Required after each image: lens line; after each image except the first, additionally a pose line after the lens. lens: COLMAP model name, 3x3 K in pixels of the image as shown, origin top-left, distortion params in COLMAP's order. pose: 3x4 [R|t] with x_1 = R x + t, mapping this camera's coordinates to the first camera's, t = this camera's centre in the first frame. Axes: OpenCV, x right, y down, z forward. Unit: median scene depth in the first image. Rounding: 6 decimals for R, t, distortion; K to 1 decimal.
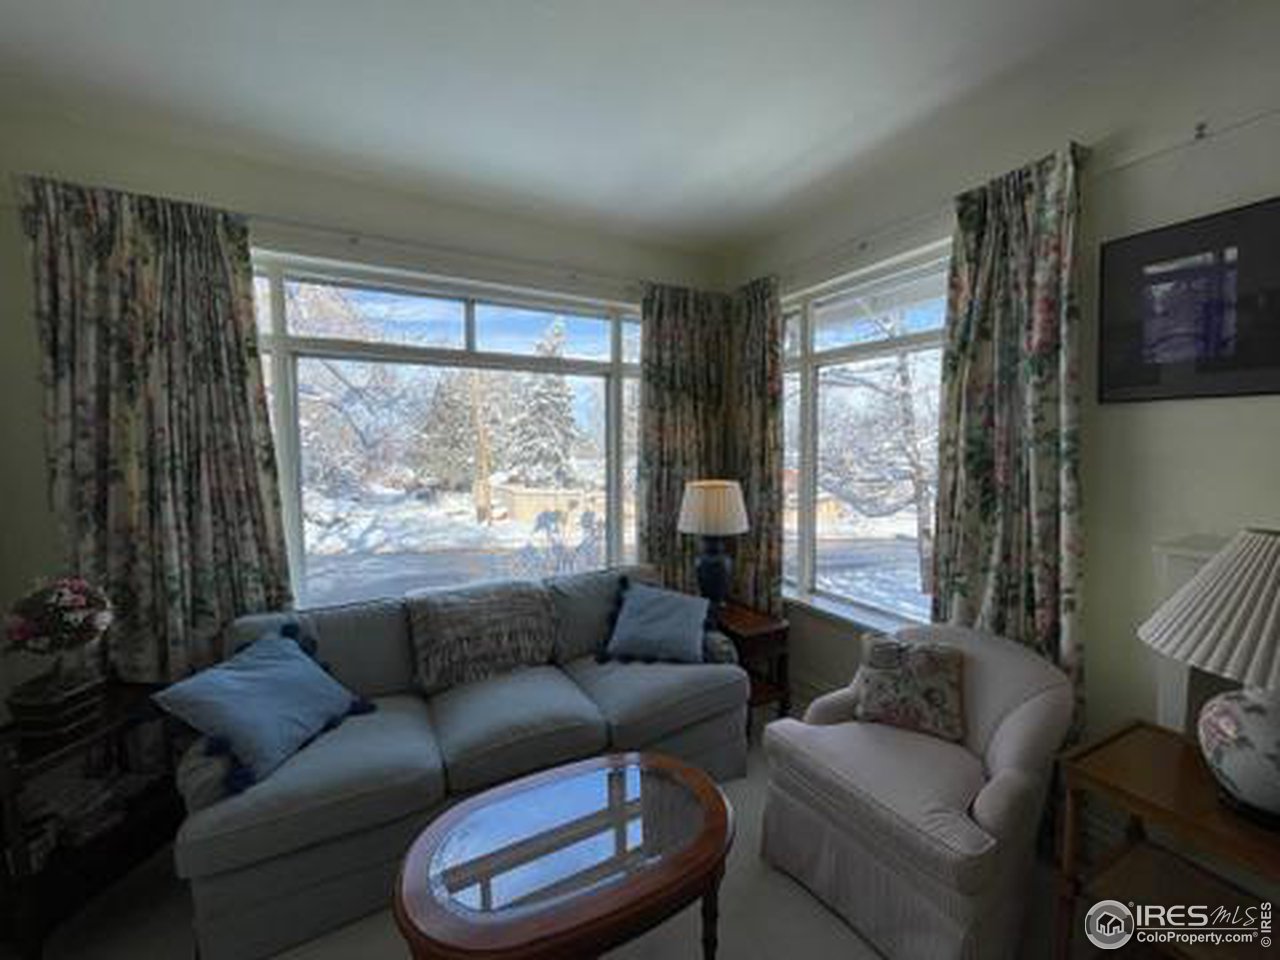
lens RADIAL K [[512.1, 0, 641.1], [0, 512.1, 471.3], [0, 0, 1]] dist [0.003808, 0.000007]
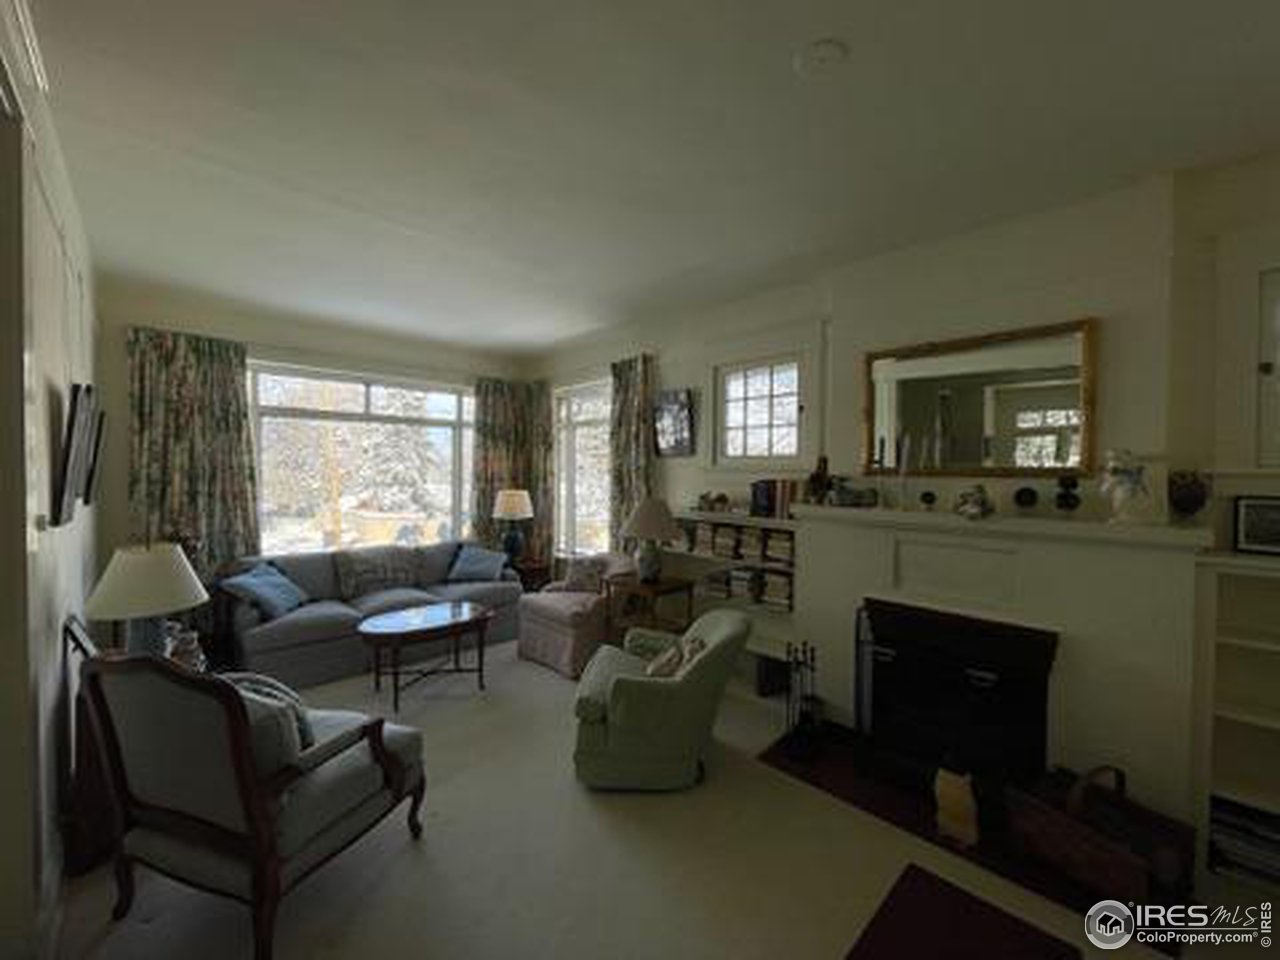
lens RADIAL K [[512.1, 0, 634.6], [0, 512.1, 476.5], [0, 0, 1]] dist [0.003808, 0.000007]
pose [[0.969803, 0.011207, 0.243634, 0.130957], [-0.001246, 0.999158, -0.041001, 0.051318], [-0.243888, 0.039459, 0.969000, -0.980765]]
